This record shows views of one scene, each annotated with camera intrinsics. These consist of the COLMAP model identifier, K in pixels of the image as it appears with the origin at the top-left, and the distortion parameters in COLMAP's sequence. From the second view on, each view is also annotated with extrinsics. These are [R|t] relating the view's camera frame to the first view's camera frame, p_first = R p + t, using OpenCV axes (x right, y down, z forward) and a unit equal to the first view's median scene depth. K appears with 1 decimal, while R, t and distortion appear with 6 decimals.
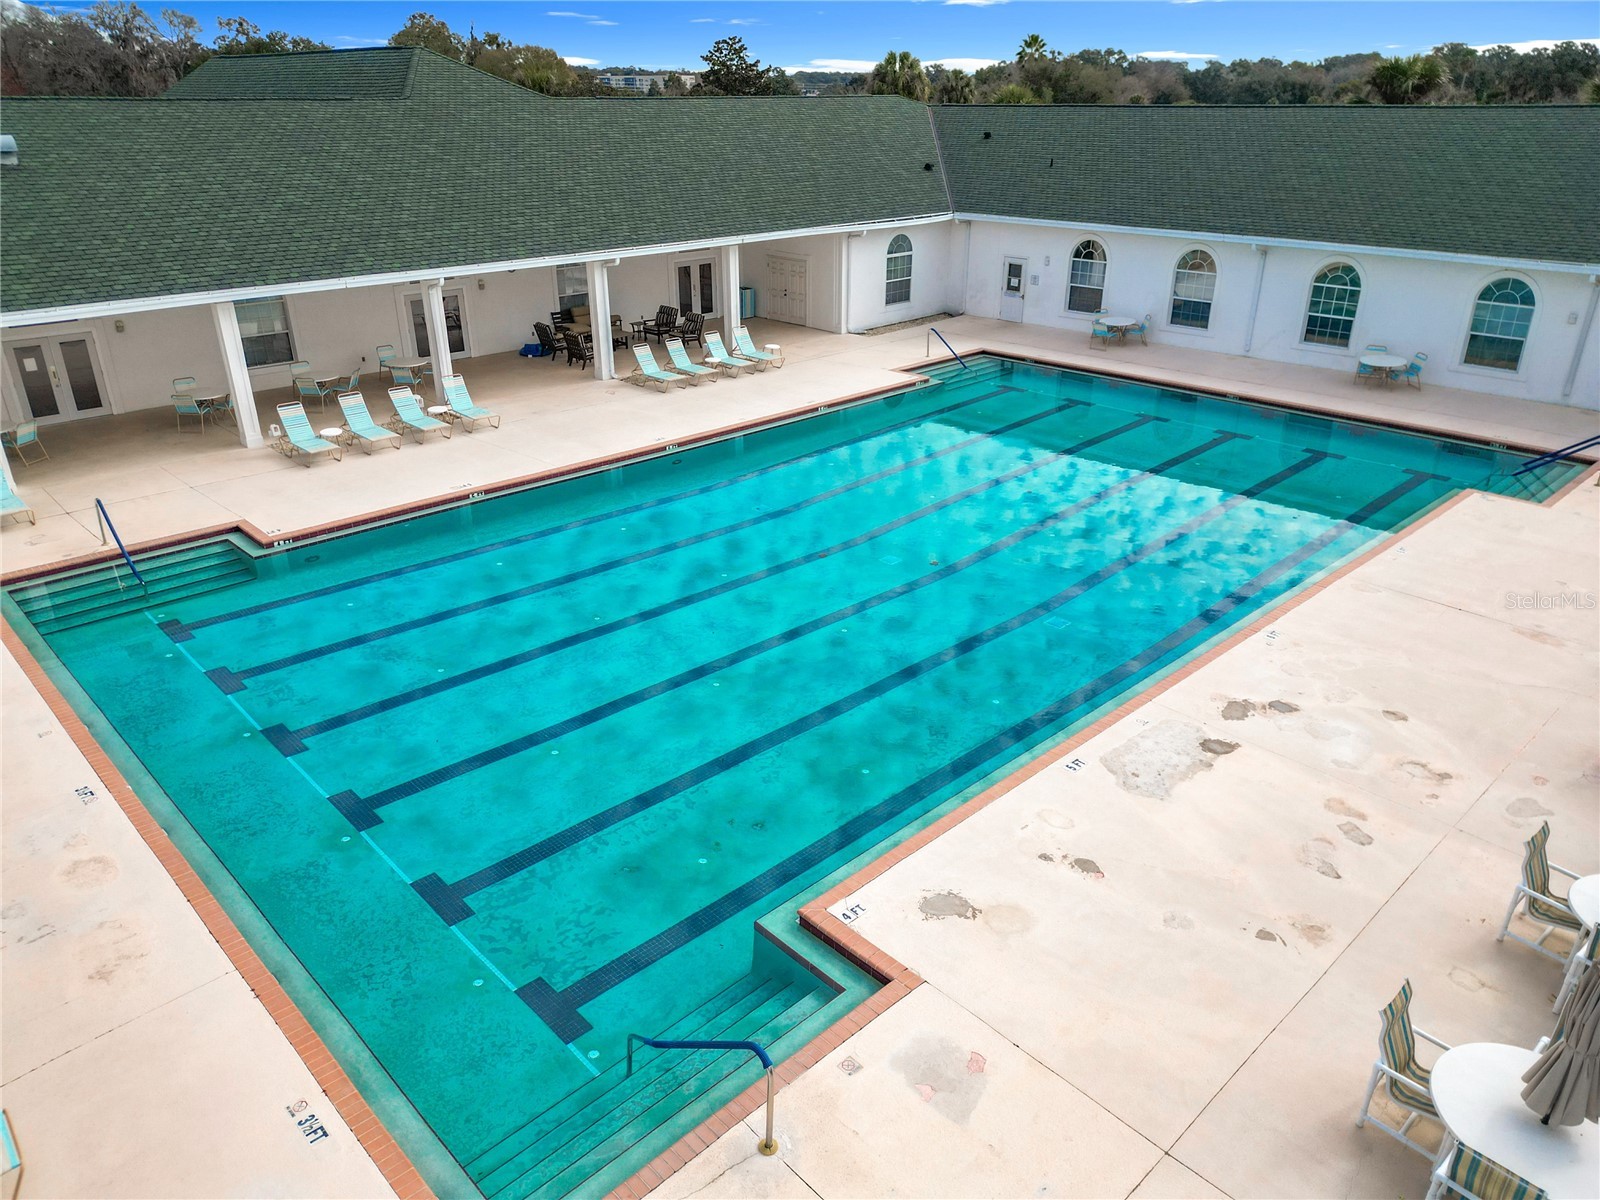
lens RADIAL K [[1116.7, 0, 800.0], [0, 1116.7, 600.0], [0, 0, 1]] dist [0.073378, -0.071675]
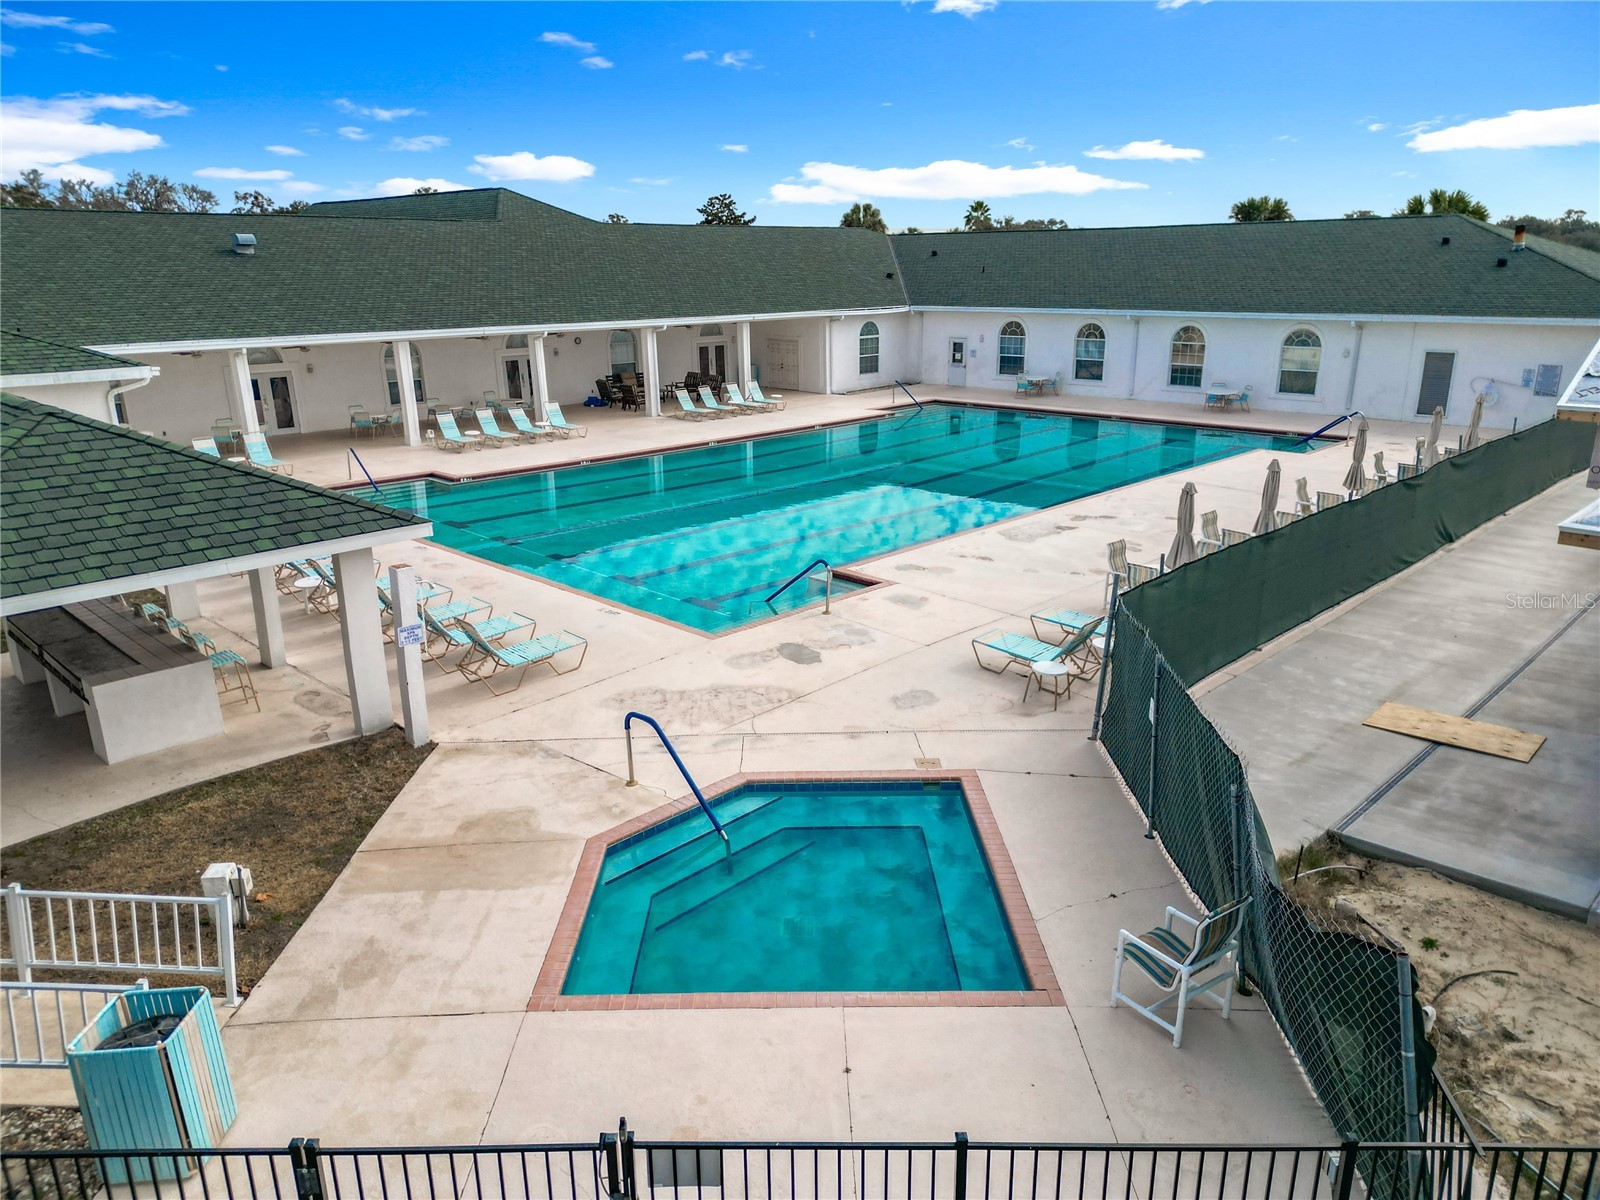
lens RADIAL K [[1116.7, 0, 800.0], [0, 1116.7, 600.0], [0, 0, 1]] dist [0.073378, -0.071675]
pose [[0.999562, -0.014537, 0.025767, -0.032455], [0.017771, 0.991343, -0.130092, 0.178291], [-0.023652, 0.130493, 0.991167, -0.267768]]
